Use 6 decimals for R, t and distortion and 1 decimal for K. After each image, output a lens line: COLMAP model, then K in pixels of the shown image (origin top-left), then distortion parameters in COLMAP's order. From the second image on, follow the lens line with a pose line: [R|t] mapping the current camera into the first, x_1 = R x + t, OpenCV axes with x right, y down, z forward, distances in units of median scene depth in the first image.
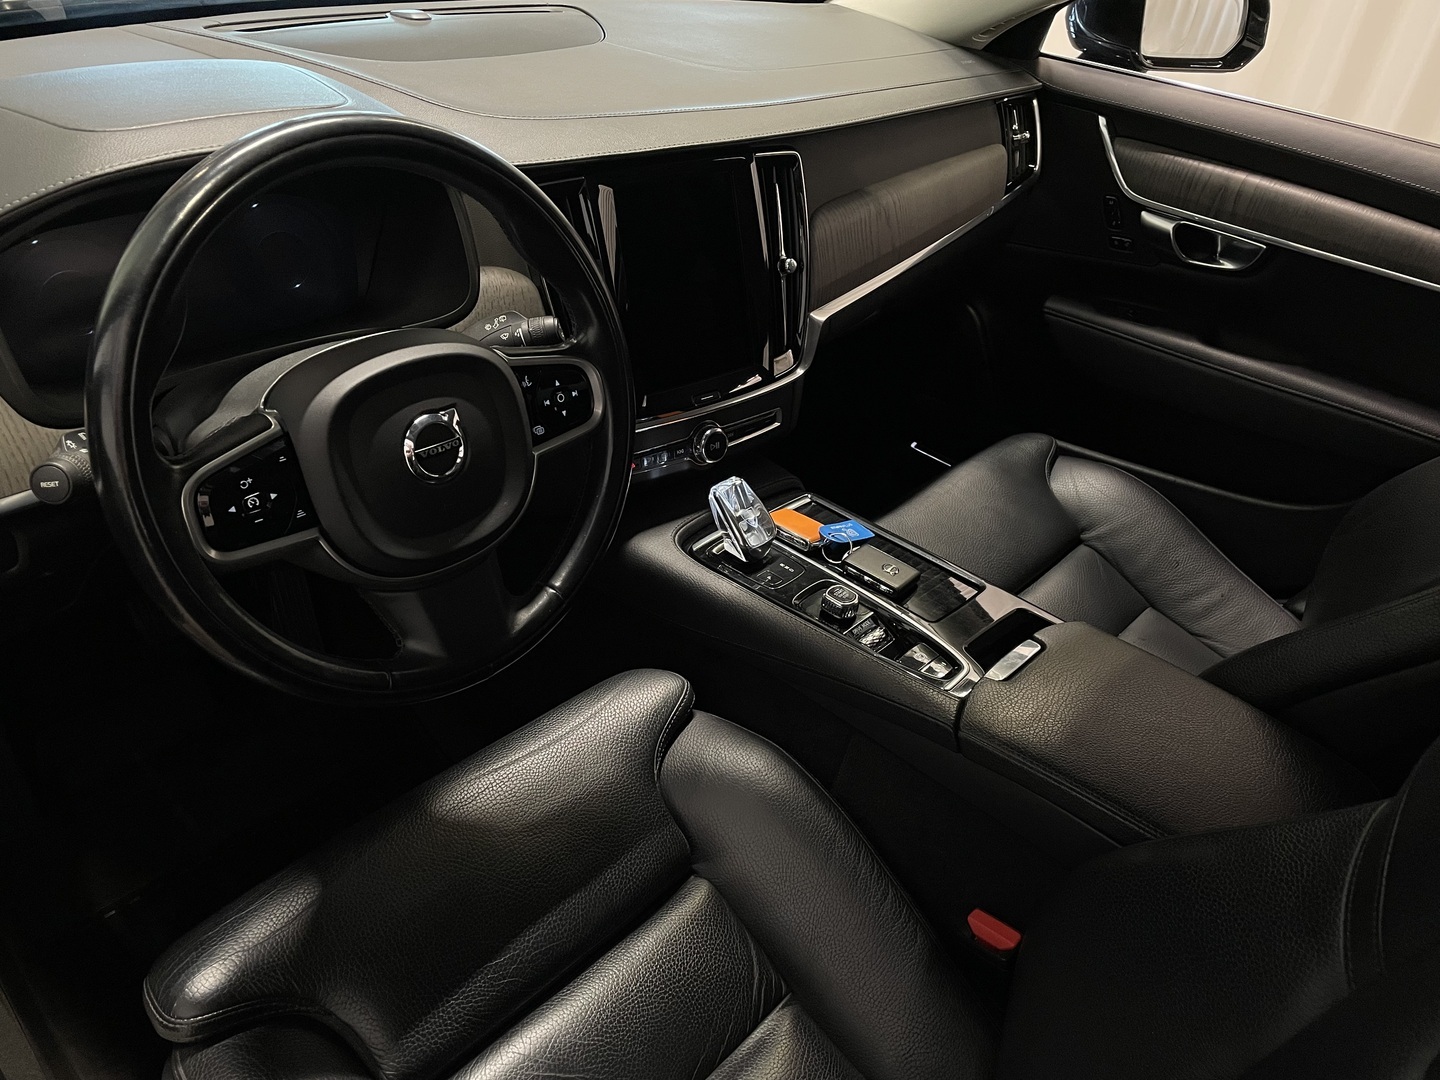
lens RADIAL K [[1083.6, 0, 722.6], [0, 1083.6, 543.2], [0, 0, 1]] dist [-0.069812, -0.006309]
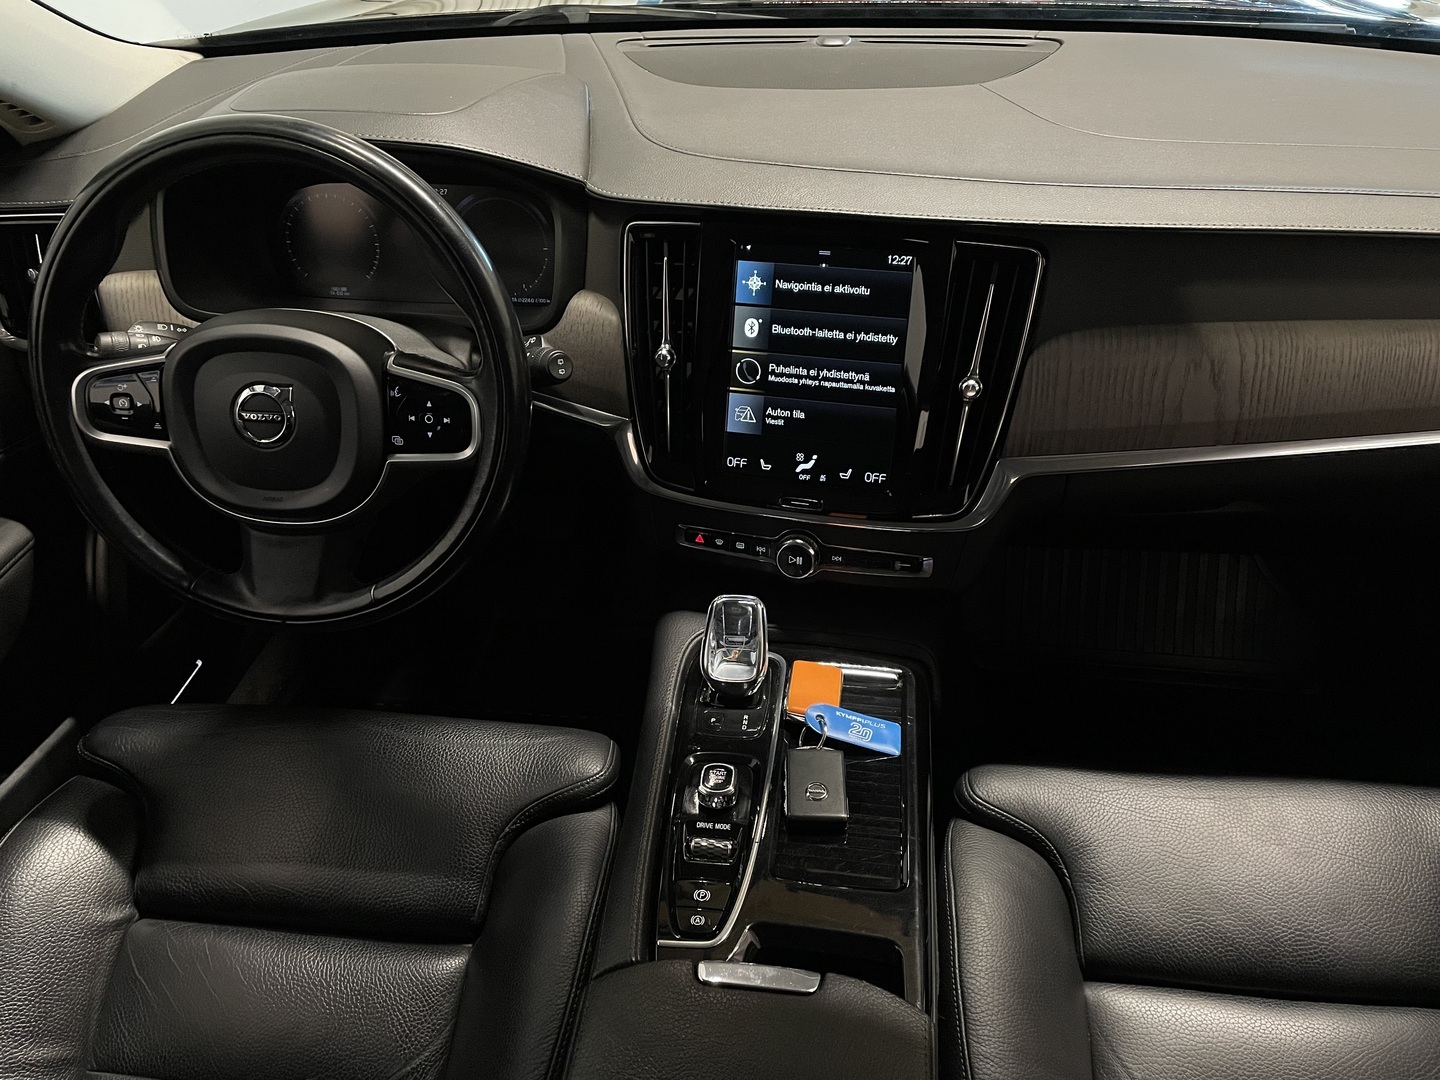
lens RADIAL K [[1083.6, 0, 722.9], [0, 1083.6, 536.9], [0, 0, 1]] dist [-0.069812, -0.006309]
pose [[0.592258, 0.370994, -0.715258, 0.762239], [-0.393772, 0.907736, 0.144774, -0.285171], [0.702976, 0.195905, 0.683701, 0.525170]]
